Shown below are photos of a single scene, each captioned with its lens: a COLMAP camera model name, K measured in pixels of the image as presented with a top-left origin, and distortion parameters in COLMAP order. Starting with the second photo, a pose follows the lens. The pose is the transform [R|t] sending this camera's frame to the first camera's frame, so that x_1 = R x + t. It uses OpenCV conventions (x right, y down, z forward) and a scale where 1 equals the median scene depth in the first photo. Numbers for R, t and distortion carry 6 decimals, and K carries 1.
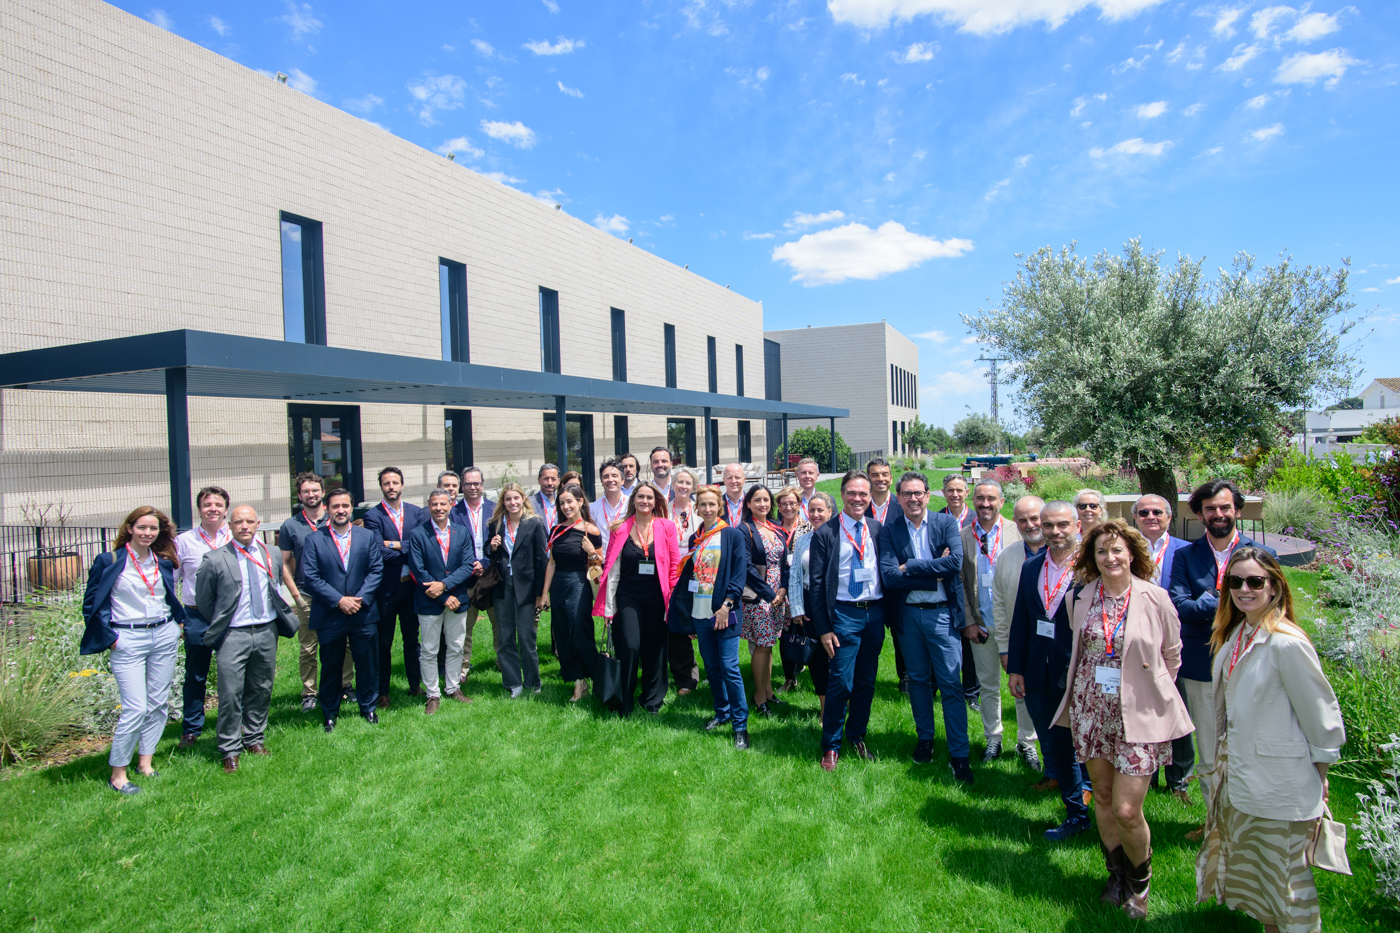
lens RADIAL K [[780.3, 0, 700.0], [0, 780.3, 466.5], [0, 0, 1]] dist [-0.024831, 0.003973]
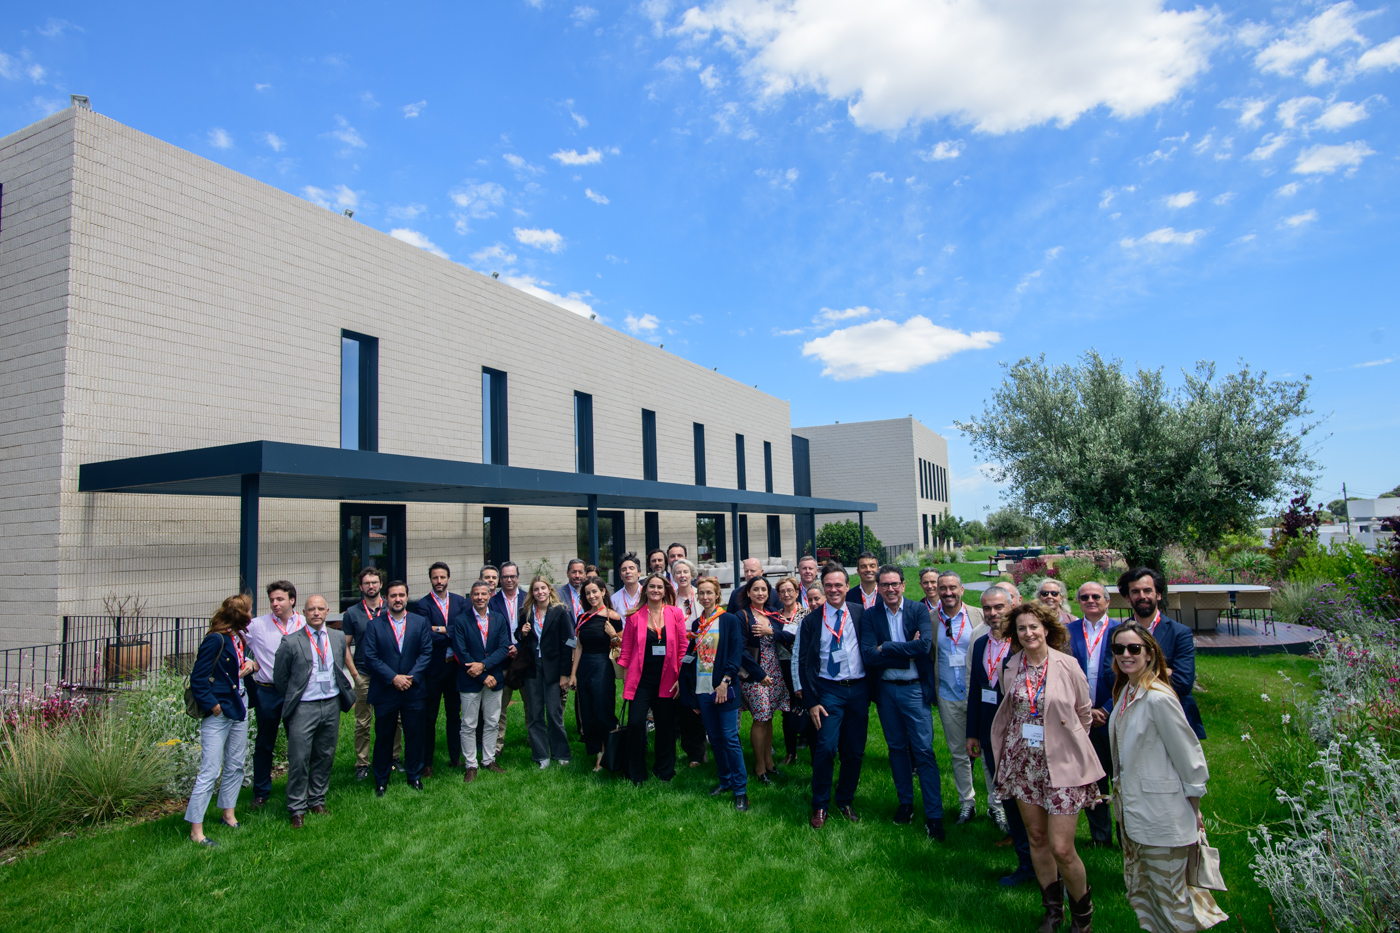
lens RADIAL K [[814.6, 0, 695.7], [0, 814.6, 460.7], [0, 0, 1]] dist [-0.055924, 0.045528]
pose [[0.998413, -0.011905, -0.055038, 0.046912], [0.005026, 0.992336, -0.123469, 0.002439], [0.056086, 0.122996, 0.990821, -0.180613]]
